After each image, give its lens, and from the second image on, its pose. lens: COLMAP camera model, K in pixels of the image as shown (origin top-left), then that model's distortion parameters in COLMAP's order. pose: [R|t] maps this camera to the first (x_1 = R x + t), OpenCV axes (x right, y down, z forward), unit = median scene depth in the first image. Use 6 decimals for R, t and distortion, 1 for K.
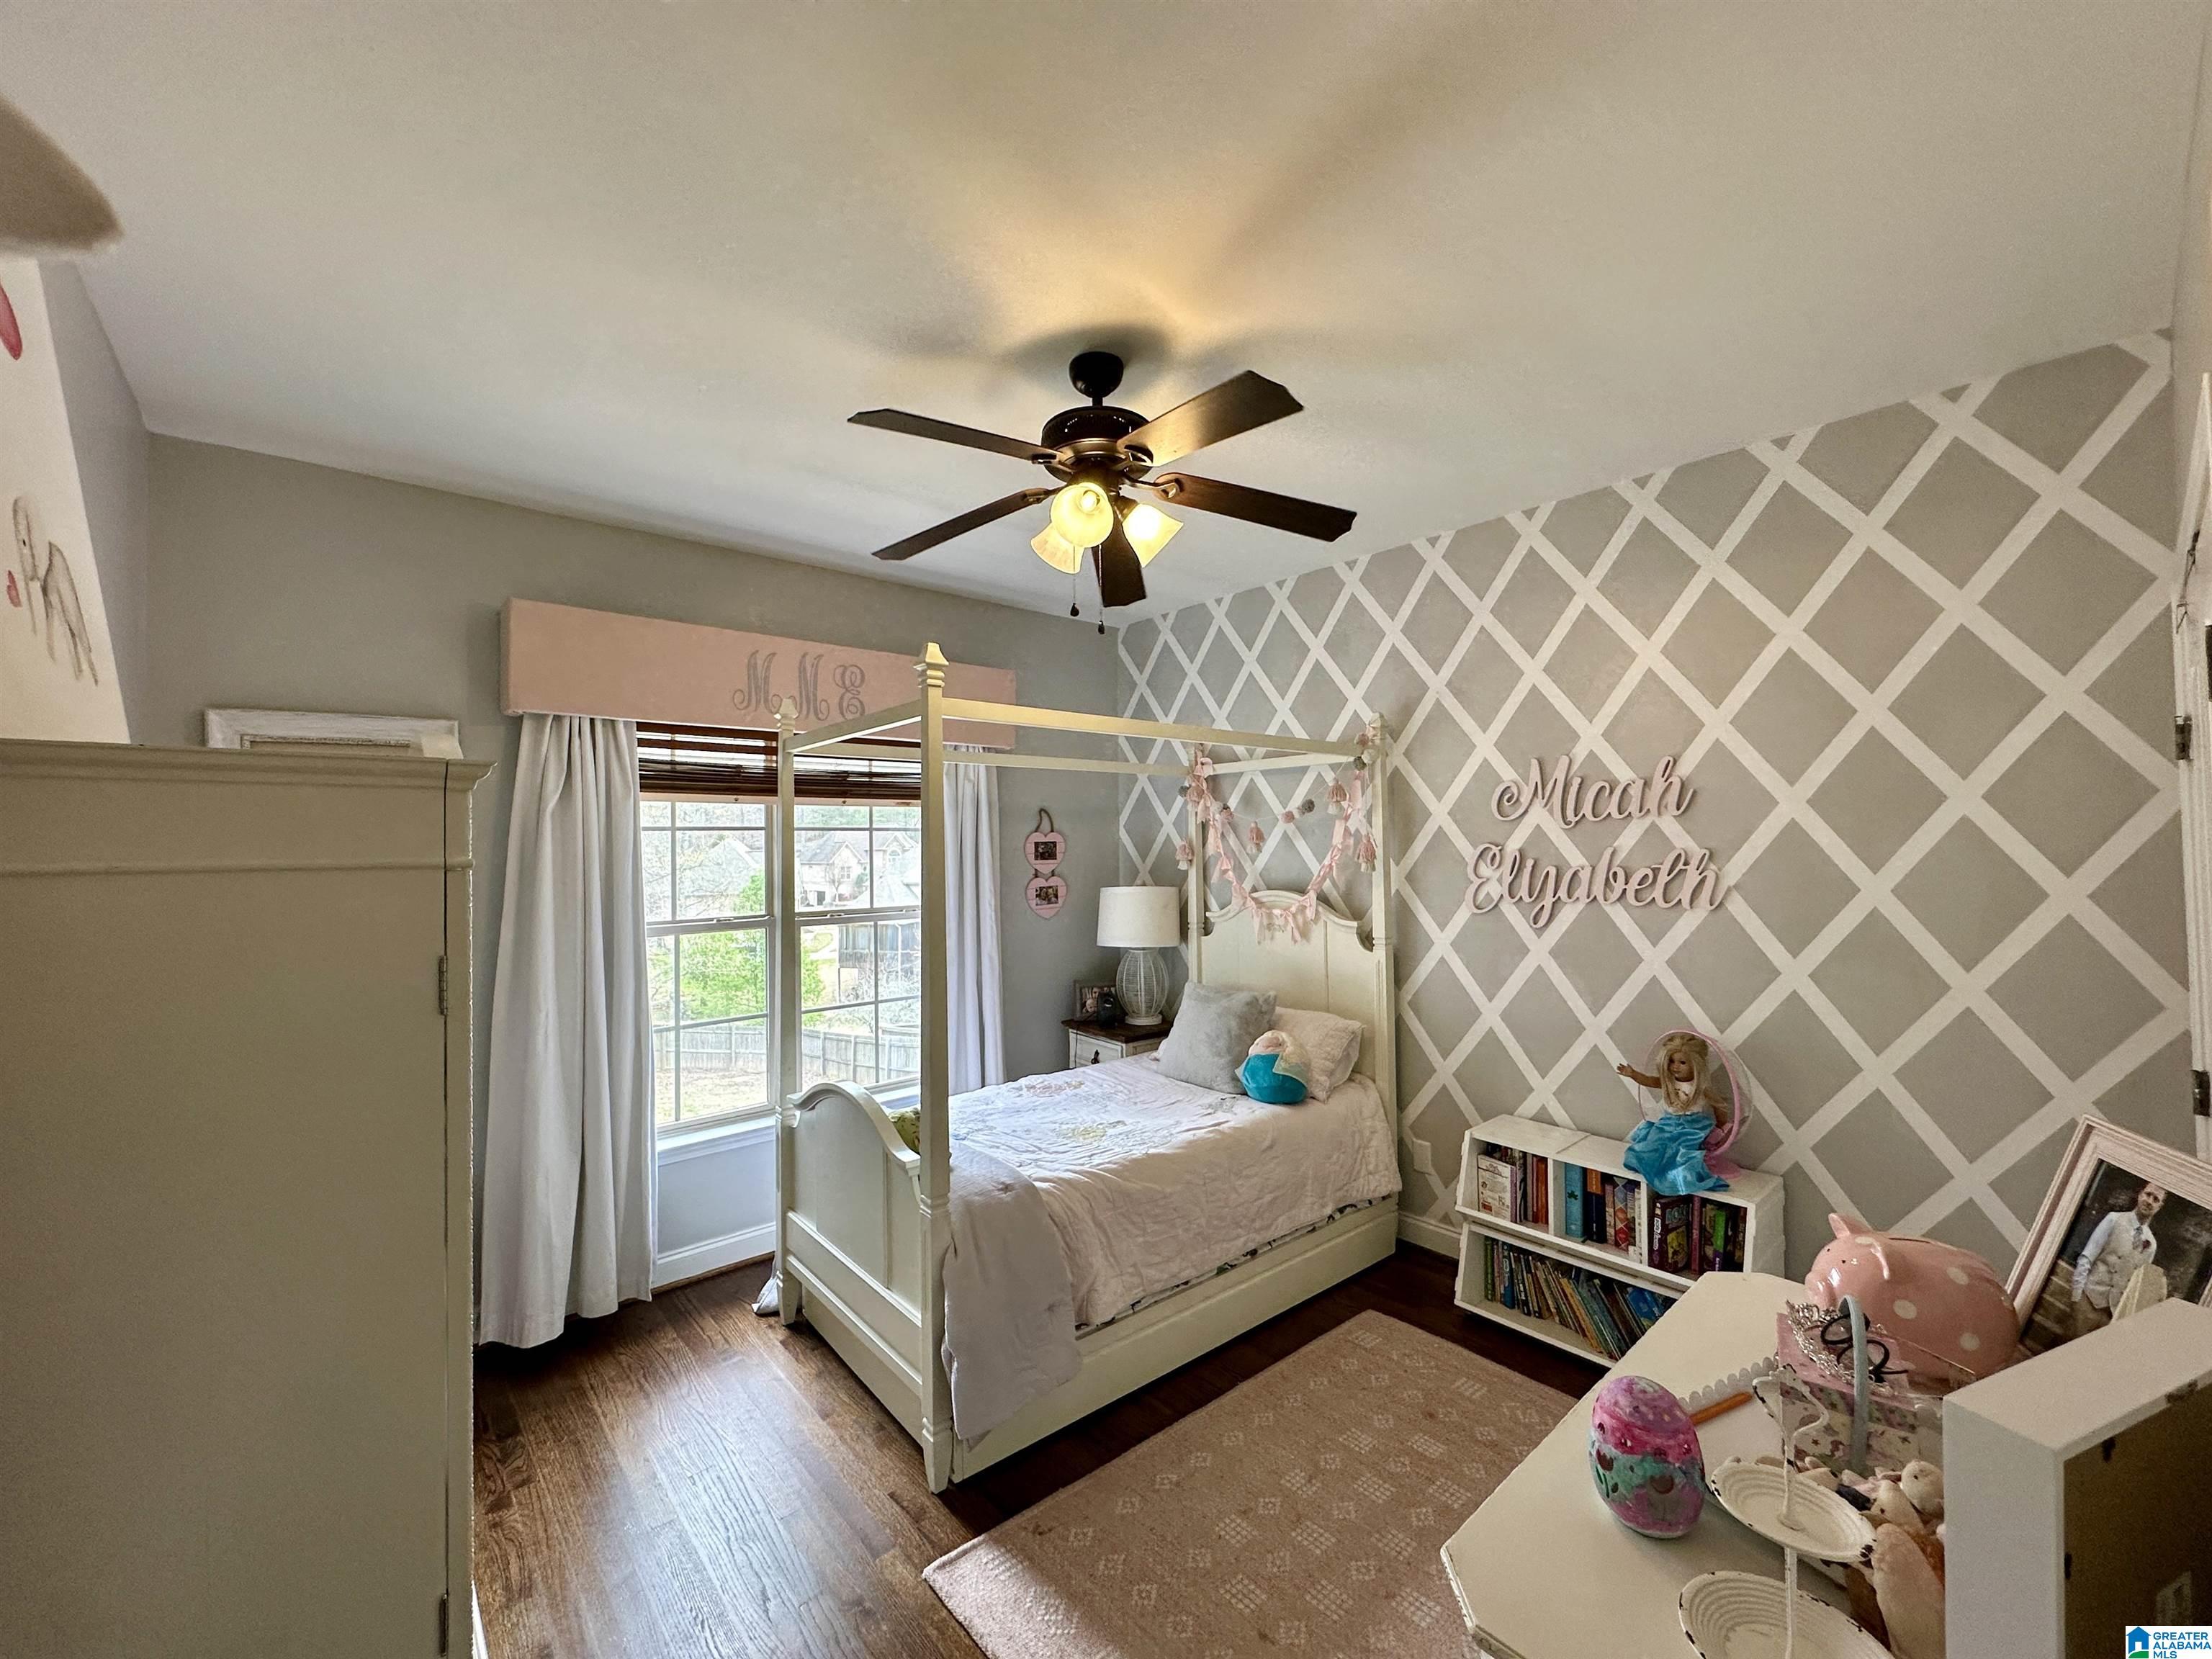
lens RADIAL K [[882.8, 0, 1105.0], [0, 882.8, 830.2], [0, 0, 1]] dist [-0.004690, 0.001243]
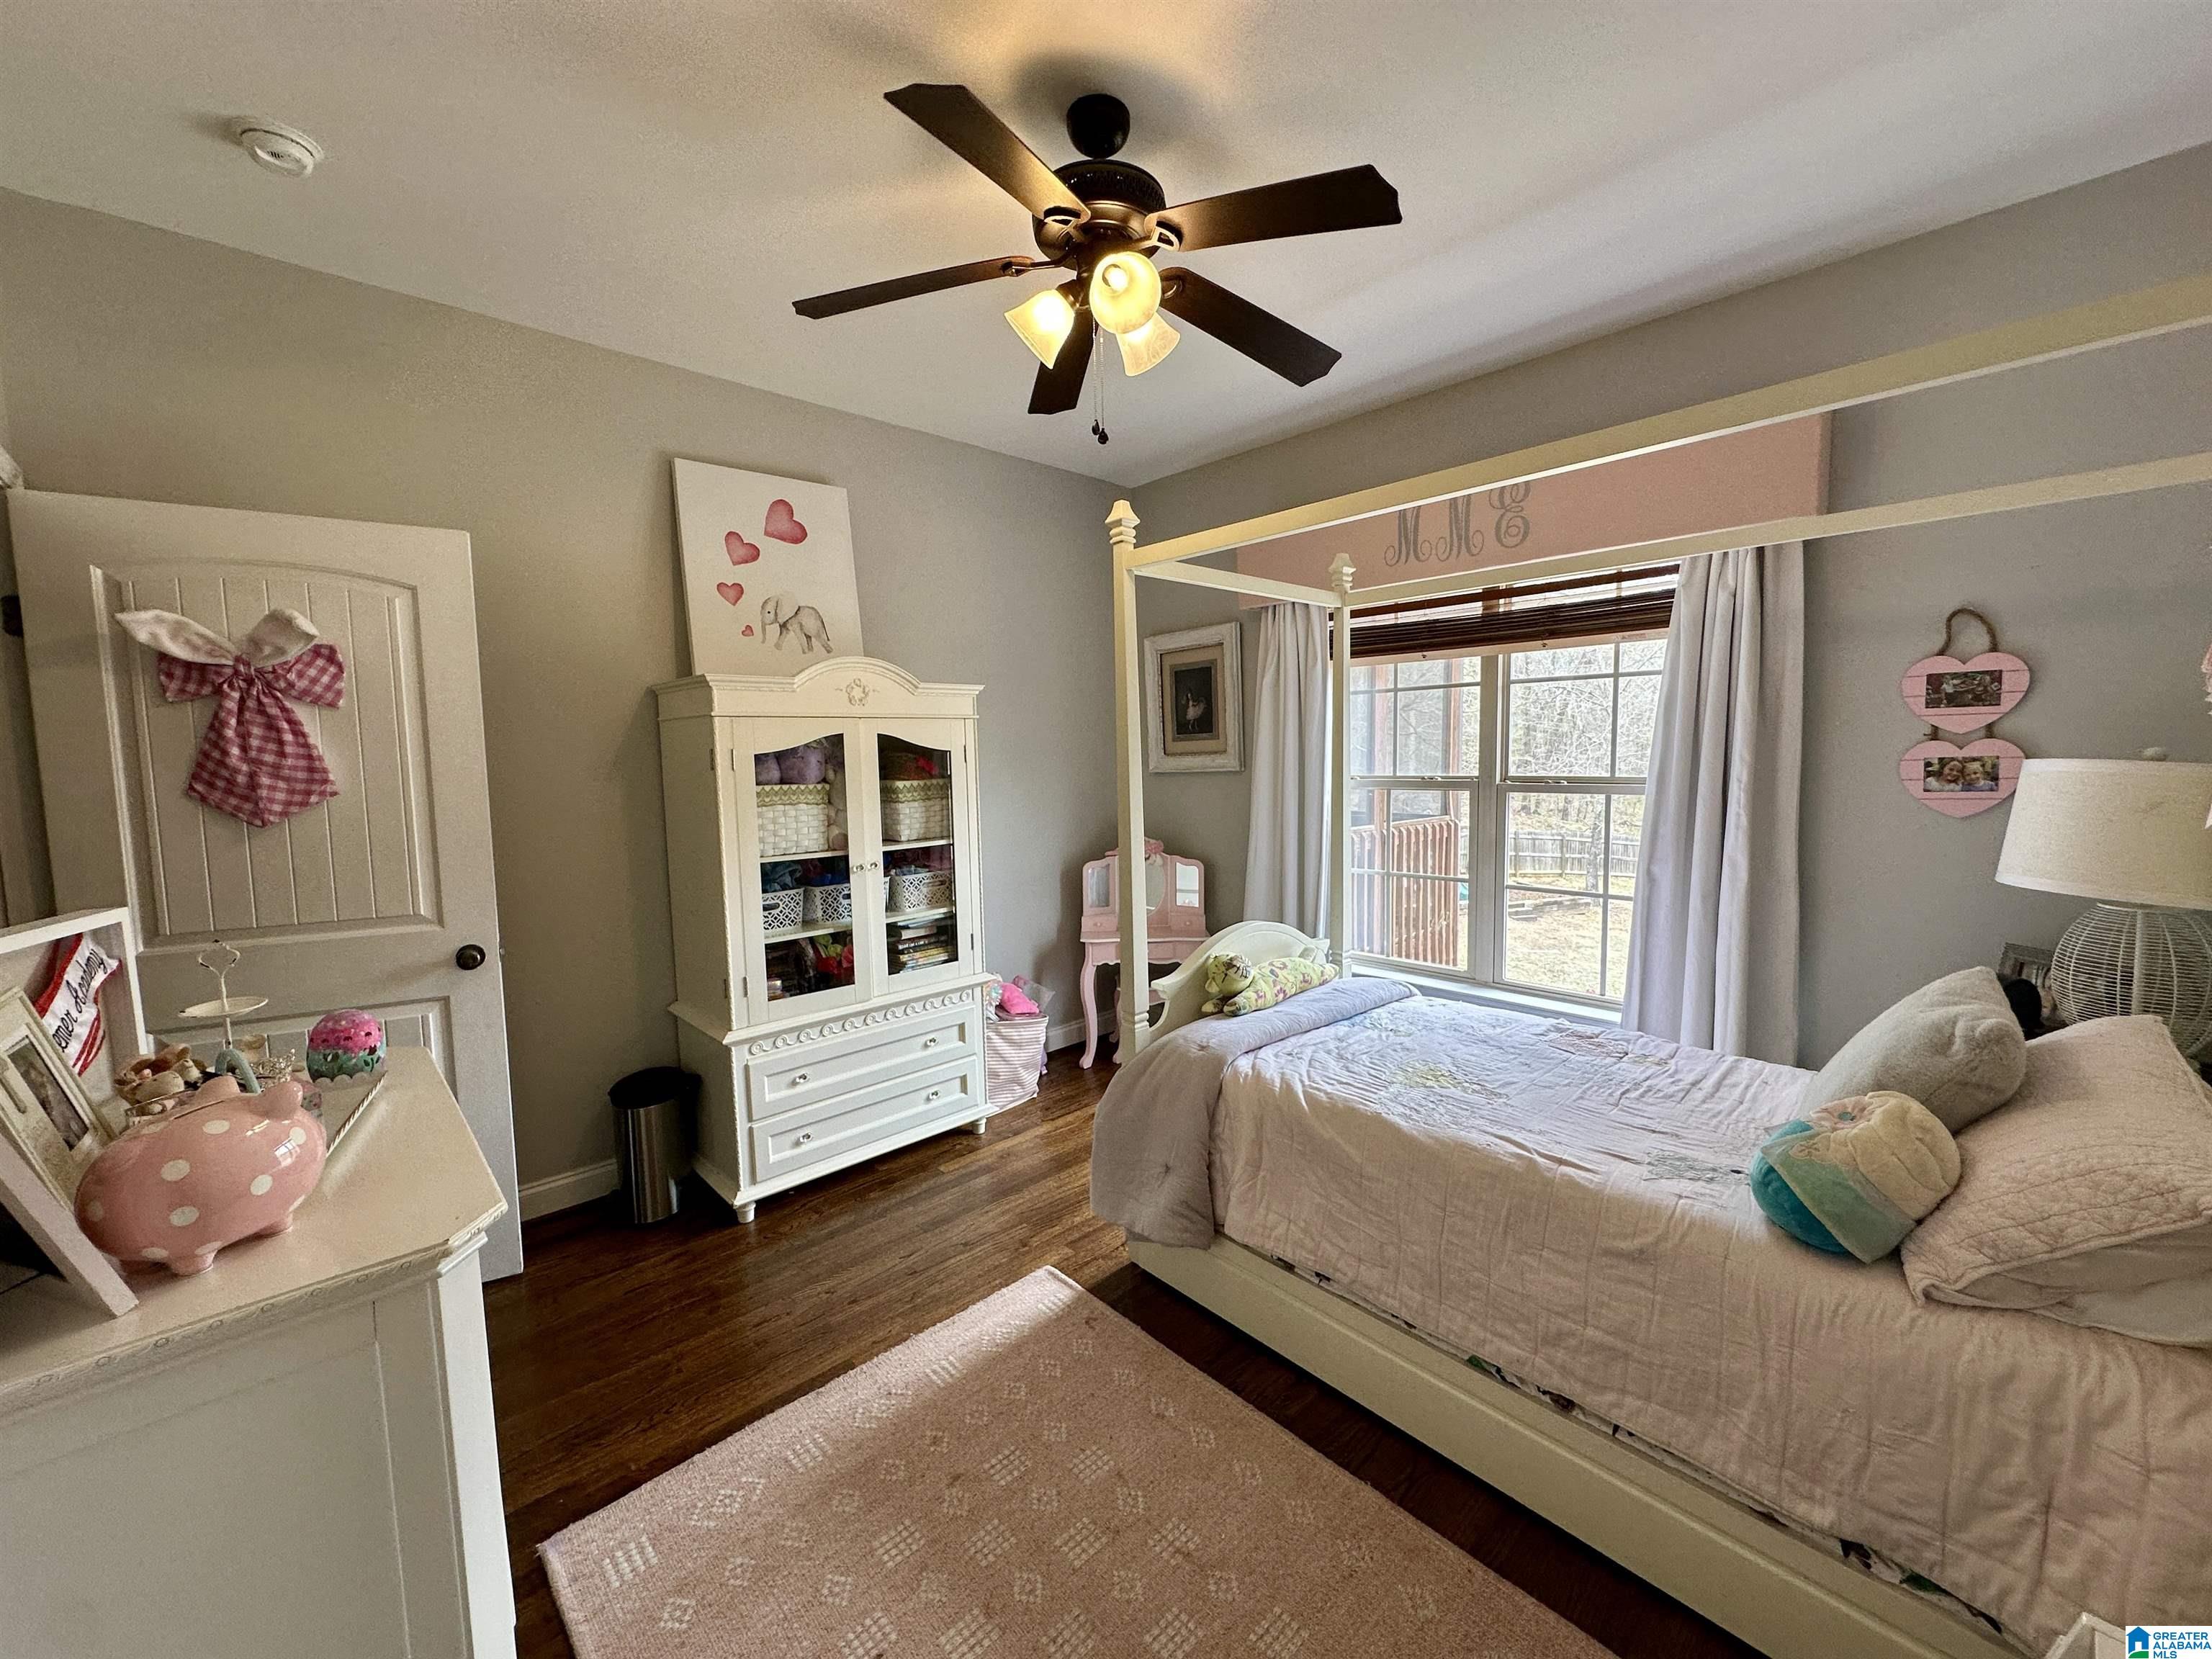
lens RADIAL K [[882.8, 0, 1105.0], [0, 882.8, 830.2], [0, 0, 1]] dist [-0.004690, 0.001243]
pose [[0.035713, 0.100563, -0.994289, 0.596136], [0.035145, 0.994182, 0.101815, 0.047196], [0.998744, -0.038580, 0.031971, 0.626688]]
